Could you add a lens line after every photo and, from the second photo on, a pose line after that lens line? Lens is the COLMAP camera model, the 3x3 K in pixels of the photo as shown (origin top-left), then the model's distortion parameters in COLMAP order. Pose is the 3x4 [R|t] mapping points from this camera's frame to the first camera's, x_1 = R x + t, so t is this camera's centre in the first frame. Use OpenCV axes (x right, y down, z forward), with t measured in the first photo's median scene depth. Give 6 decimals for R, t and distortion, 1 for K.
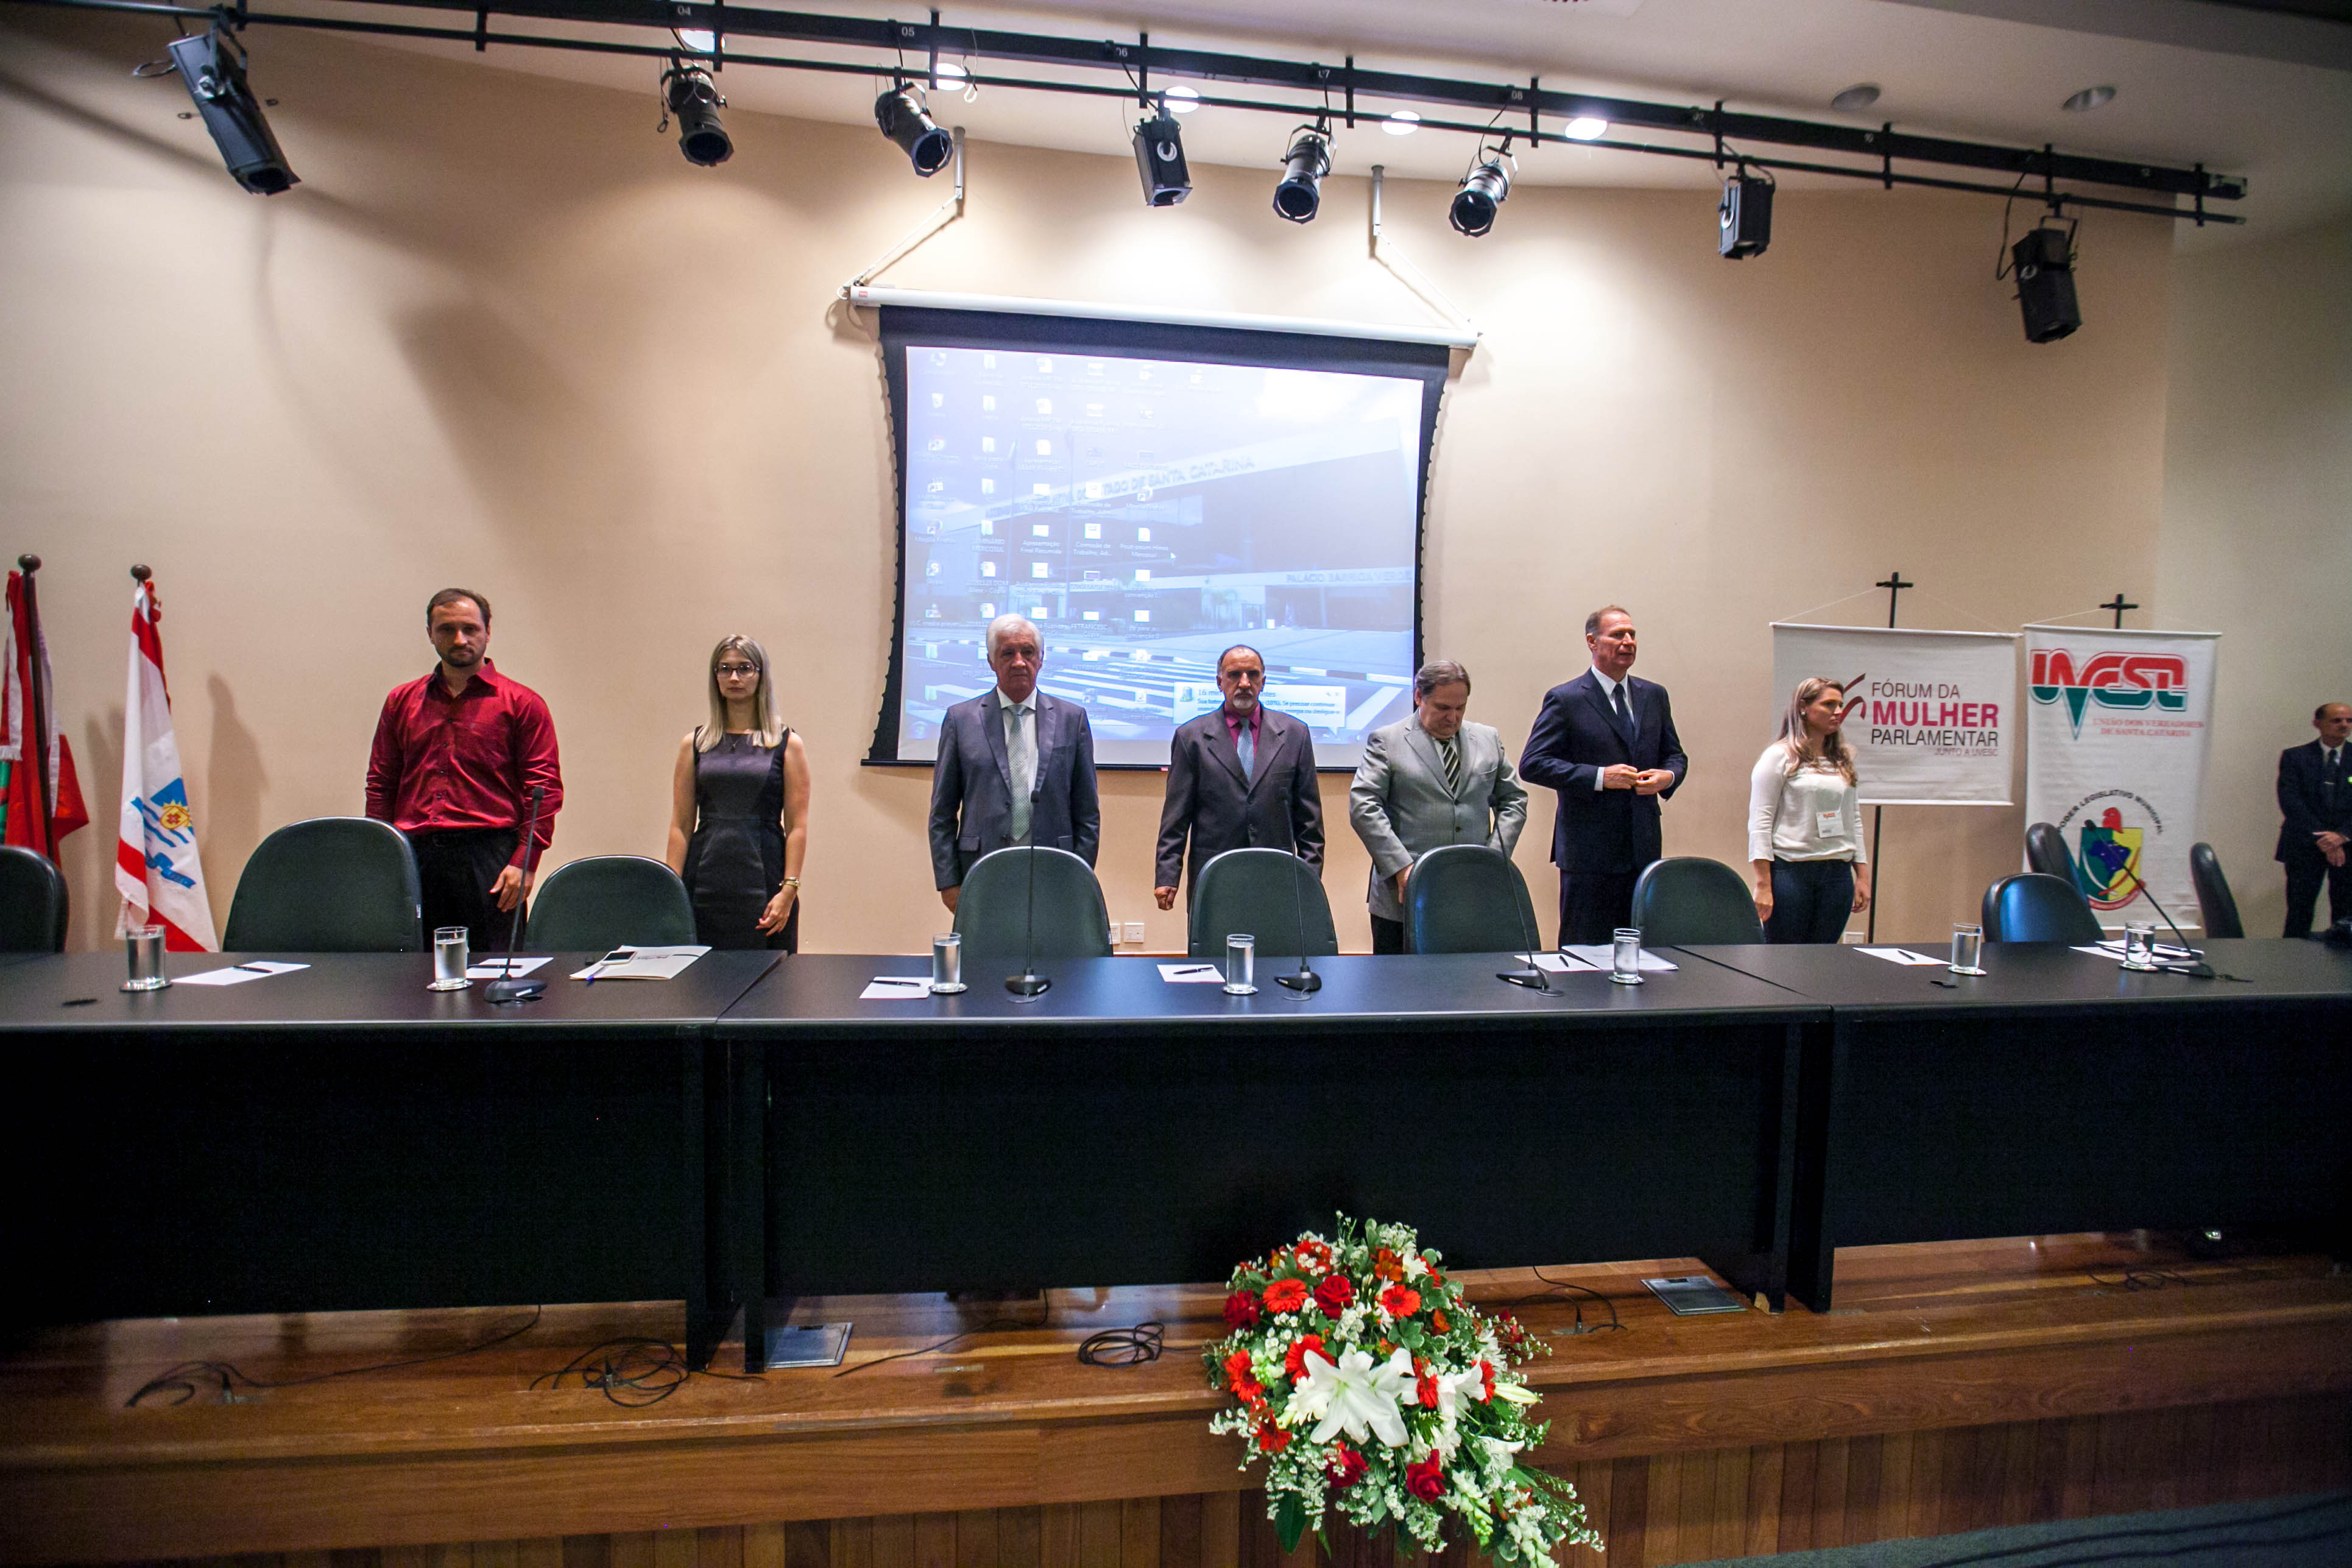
lens RADIAL K [[1109.3, 0, 1194.3], [0, 1109.3, 767.5], [0, 0, 1]] dist [-0.037999, 0.000981]
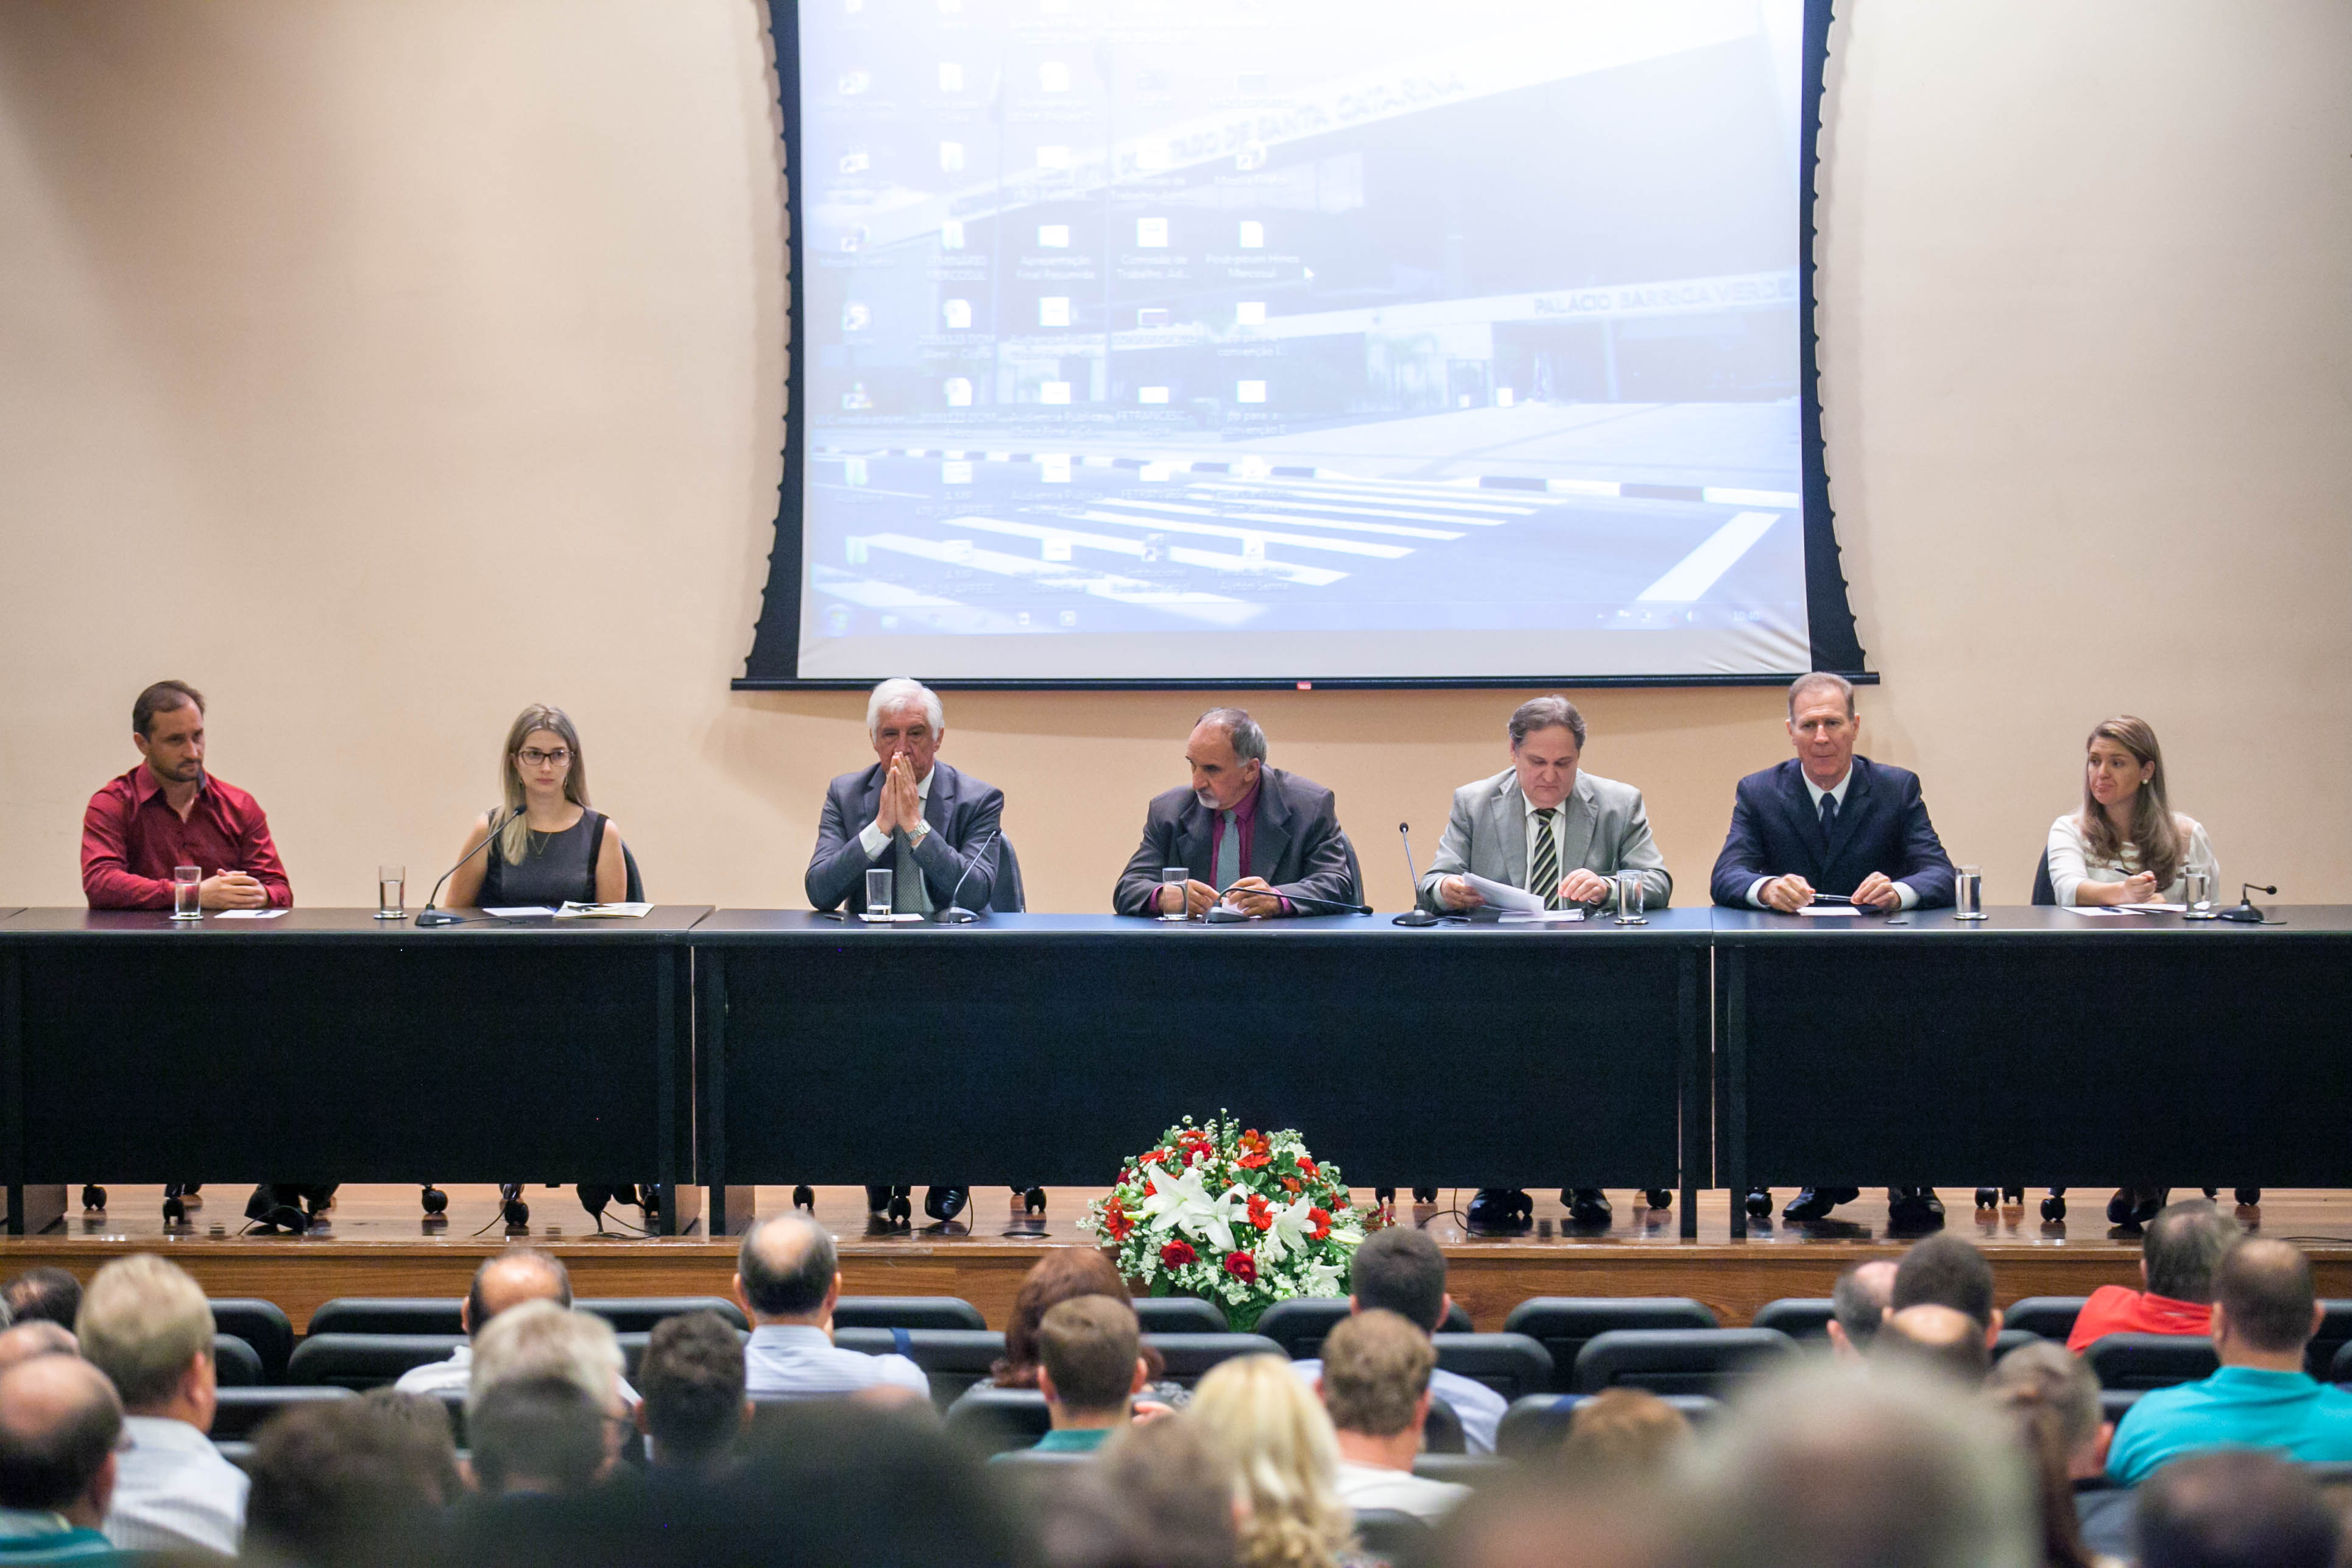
lens RADIAL K [[7611.1, 0, 1190.4], [0, 7611.1, 789.2], [0, 0, 1]] dist [-0.051067, 0.000000]
pose [[0.981642, -0.014692, -0.190165, 0.599827], [0.020601, 0.999363, 0.029131, -0.055487], [0.189616, -0.032514, 0.981320, -2.506034]]
